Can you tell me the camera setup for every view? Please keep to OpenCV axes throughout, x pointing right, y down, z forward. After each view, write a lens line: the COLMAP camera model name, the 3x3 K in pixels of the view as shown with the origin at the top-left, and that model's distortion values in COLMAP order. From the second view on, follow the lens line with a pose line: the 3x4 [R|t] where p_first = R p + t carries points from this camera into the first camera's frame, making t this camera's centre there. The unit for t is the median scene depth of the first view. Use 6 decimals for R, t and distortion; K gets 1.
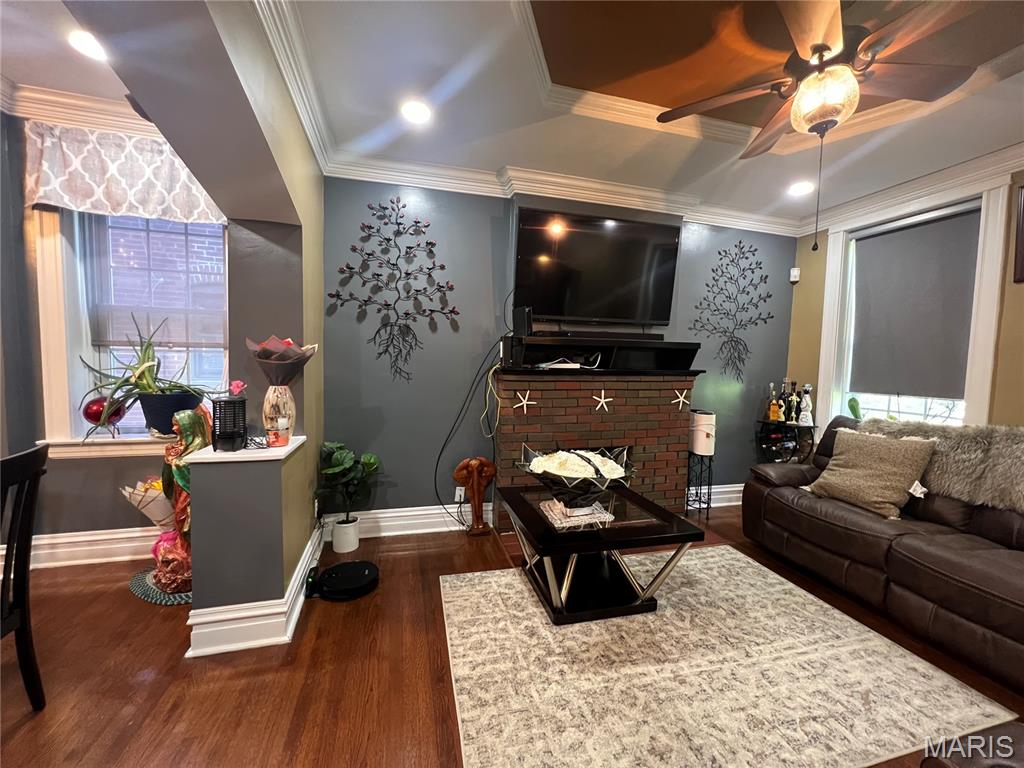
lens RADIAL K [[408.4, 0, 513.4], [0, 408.4, 387.3], [0, 0, 1]] dist [-0.001681, -0.000153]
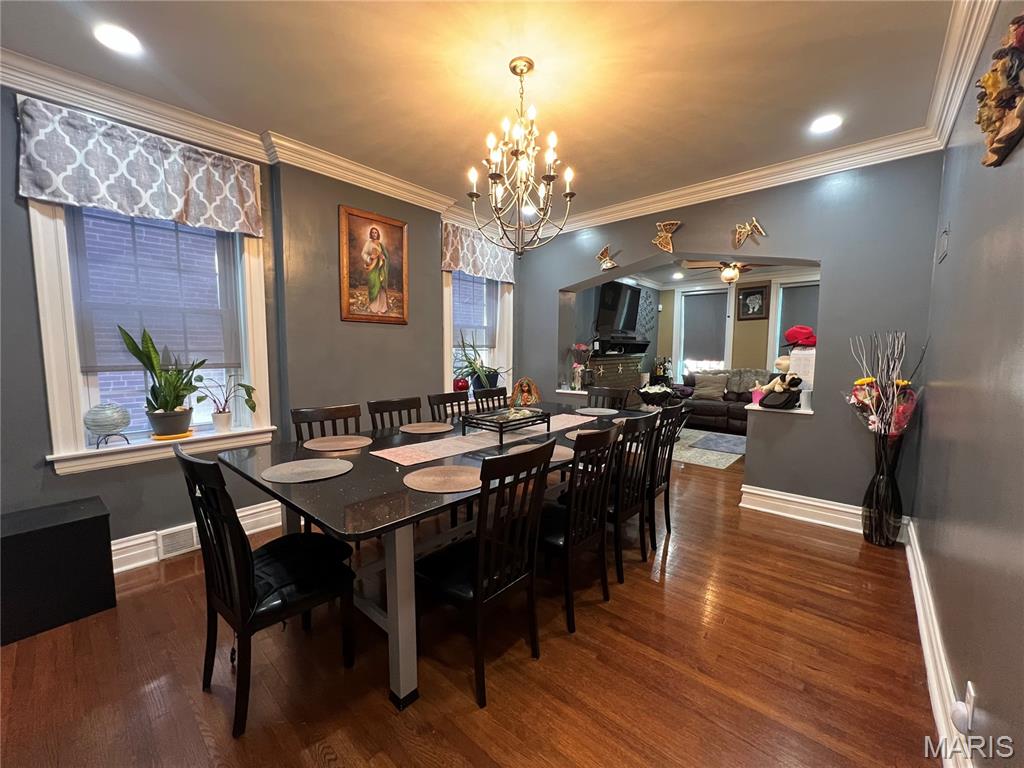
lens RADIAL K [[408.4, 0, 515.1], [0, 408.4, 385.0], [0, 0, 1]] dist [-0.001681, -0.000153]
pose [[0.852115, -0.069840, 0.518673, -1.850730], [0.058699, 0.997556, 0.037888, 0.008212], [-0.520052, -0.001839, 0.854133, -0.741828]]
